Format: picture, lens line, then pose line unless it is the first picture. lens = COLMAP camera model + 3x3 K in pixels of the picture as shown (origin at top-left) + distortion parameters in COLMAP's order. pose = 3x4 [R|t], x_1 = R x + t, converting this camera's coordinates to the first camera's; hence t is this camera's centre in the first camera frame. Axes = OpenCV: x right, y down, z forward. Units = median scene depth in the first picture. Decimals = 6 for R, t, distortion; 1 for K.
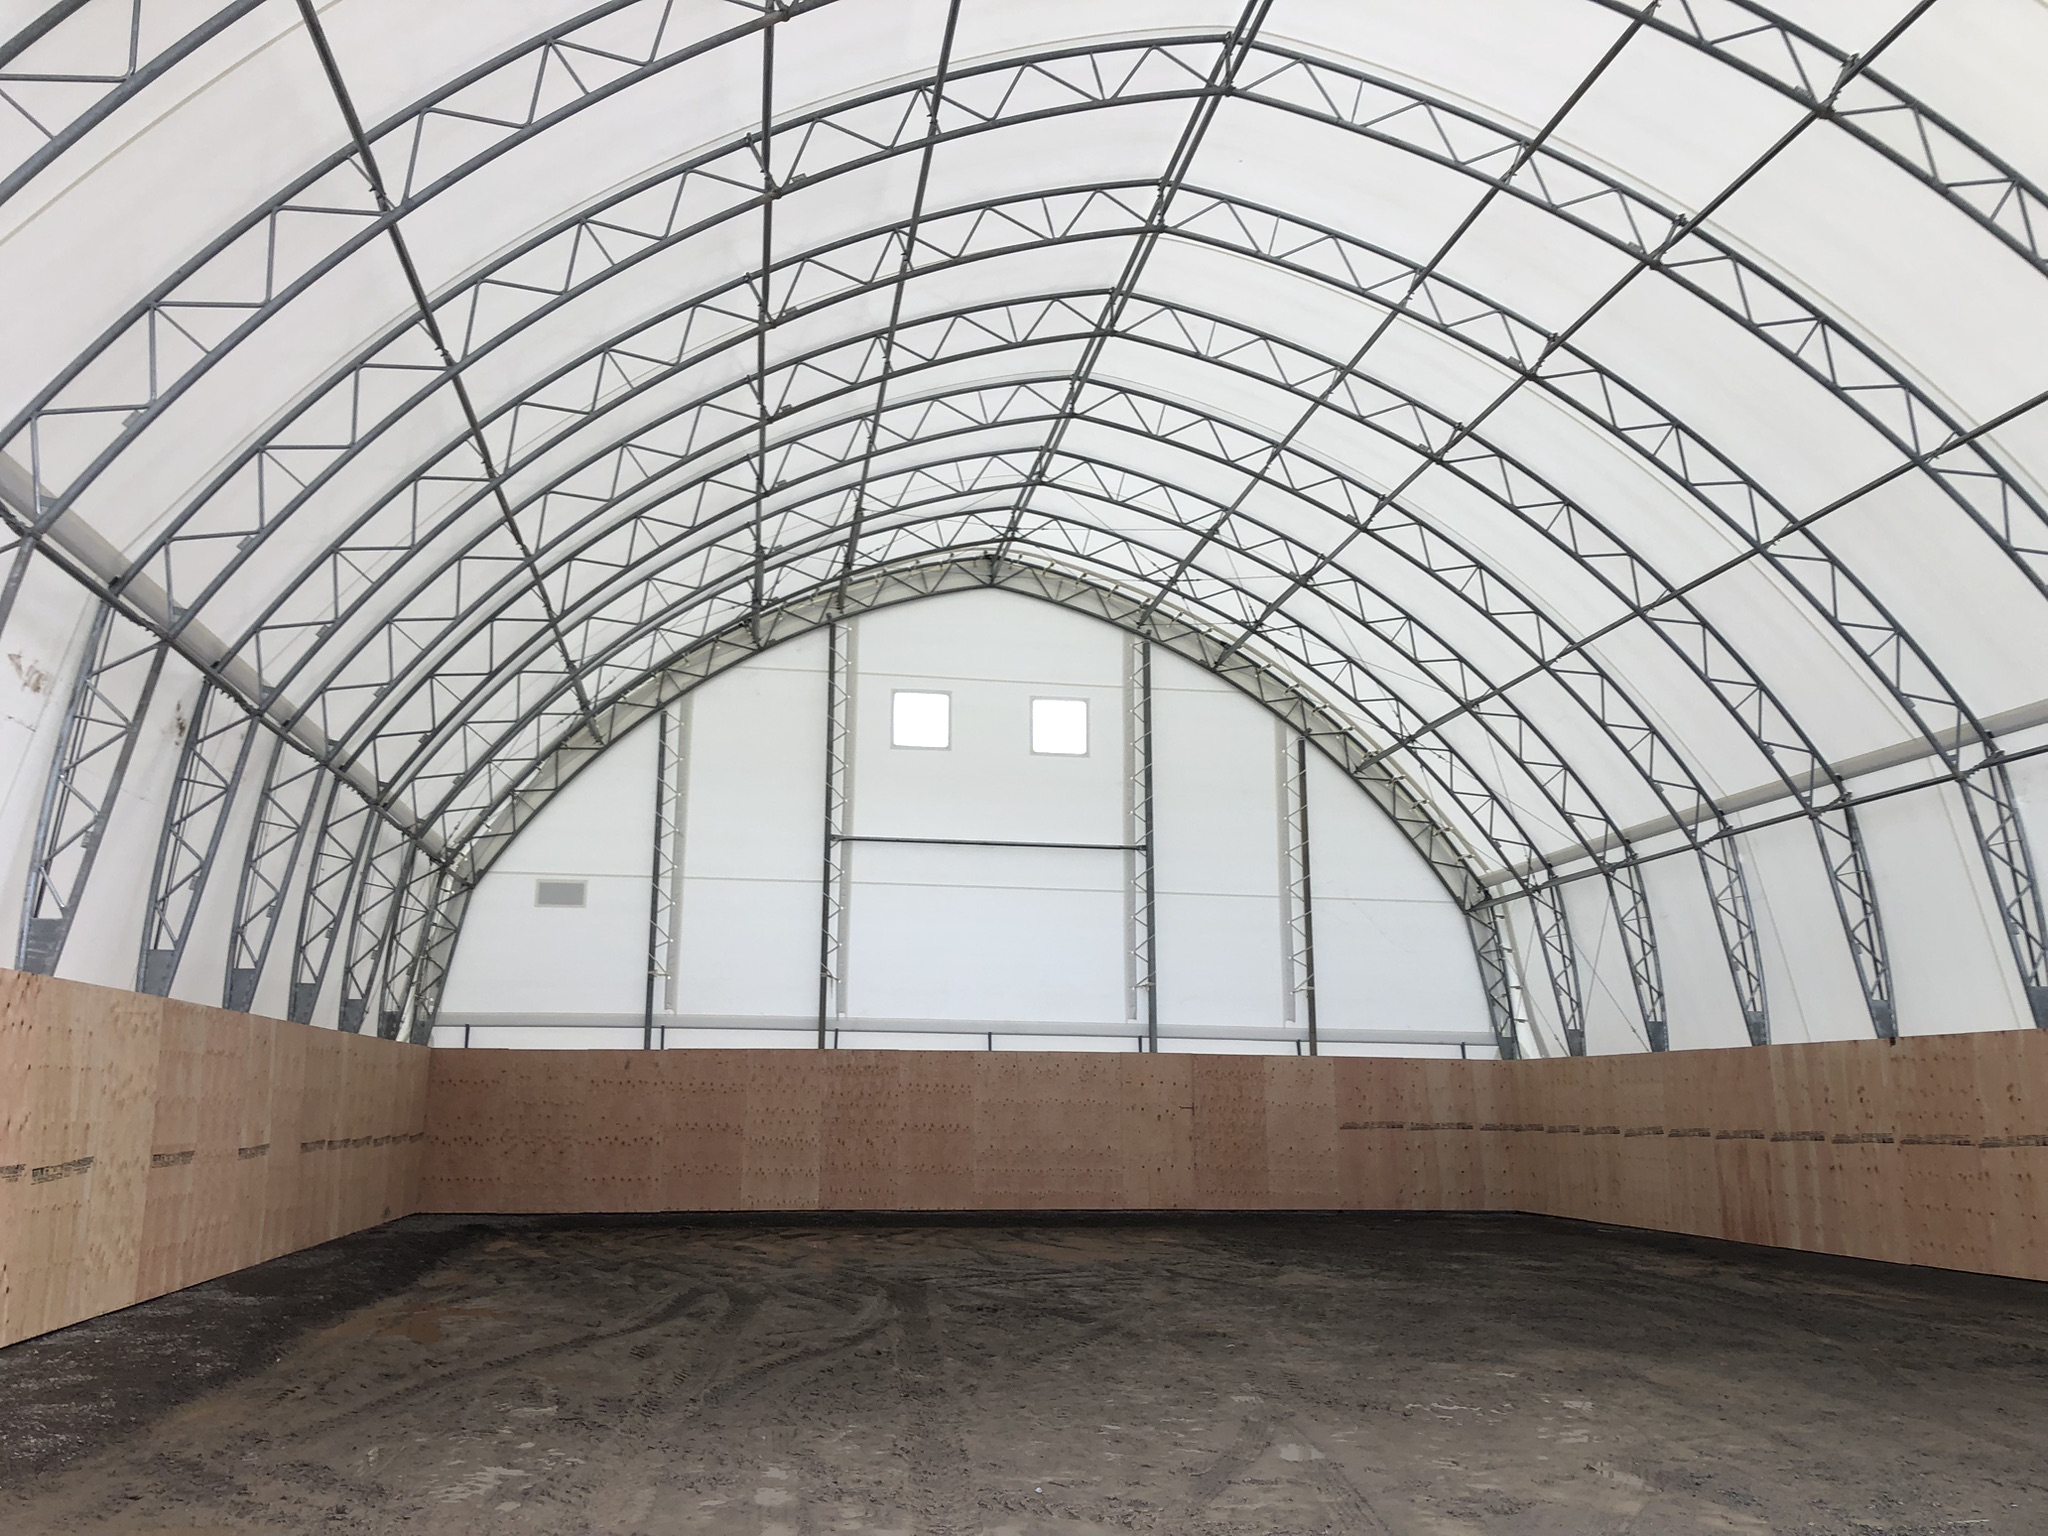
lens RADIAL K [[1589.3, 0, 1024.0], [0, 1589.3, 768.0], [0, 0, 1]] dist [0.020030, -0.042795]
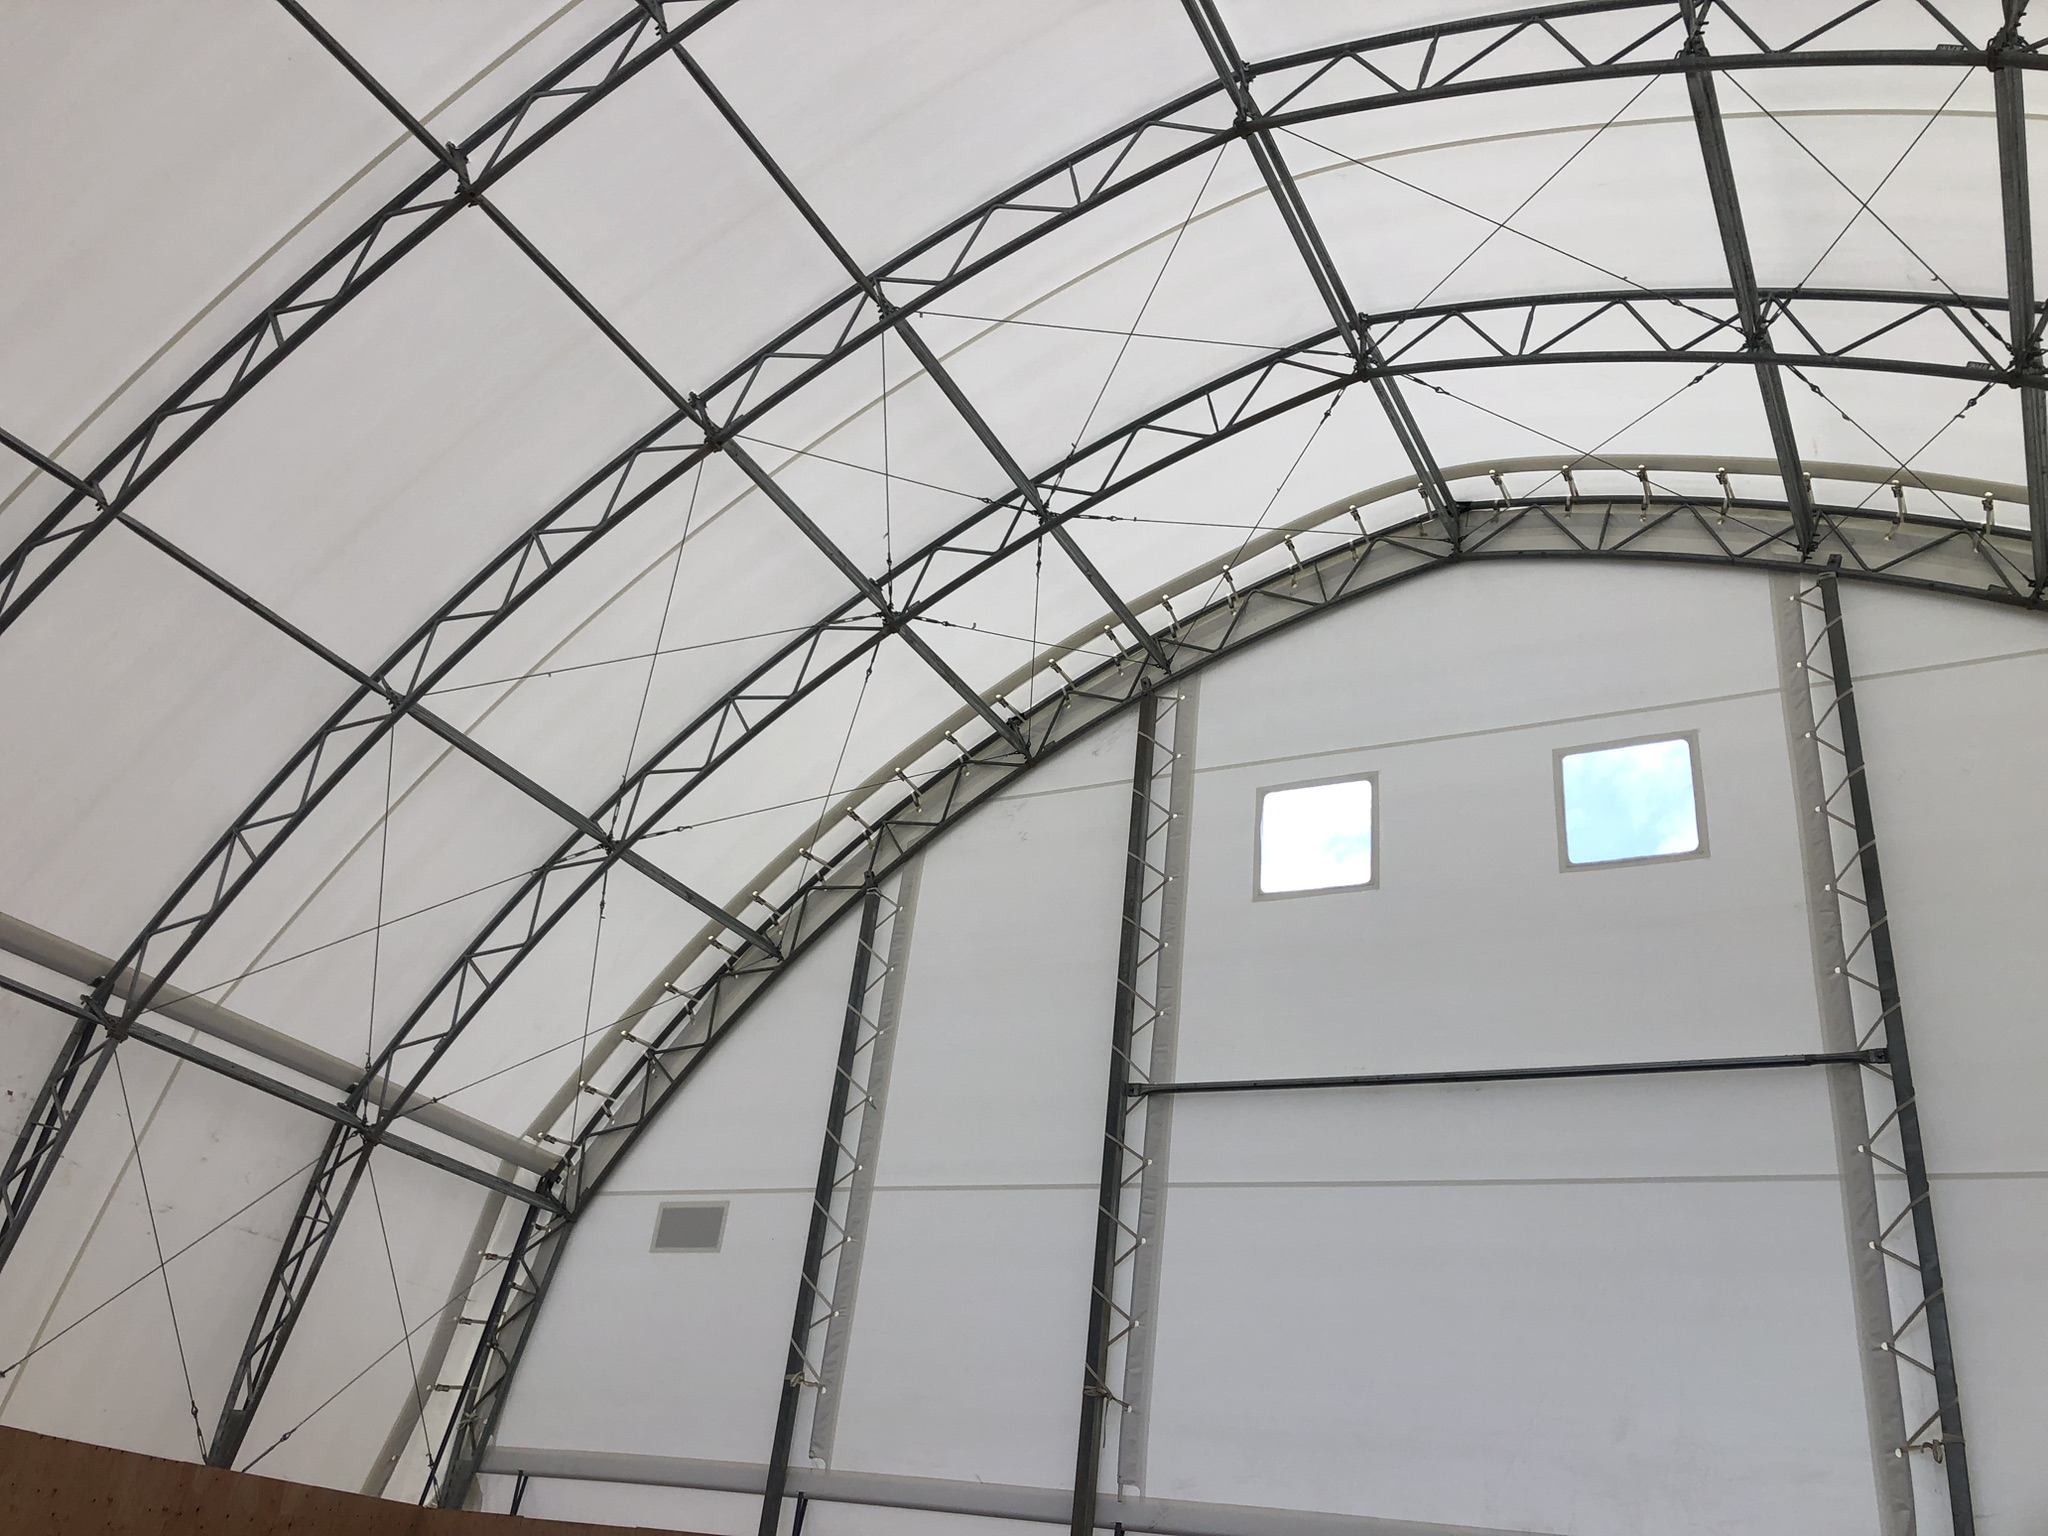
lens RADIAL K [[1589.3, 0, 1024.0], [0, 1589.3, 768.0], [0, 0, 1]] dist [0.020030, -0.042795]
pose [[0.782023, -0.218383, -0.583737, 0.150019], [0.023648, 0.946325, -0.322351, 0.102066], [0.622800, 0.238282, 0.745212, 0.579213]]
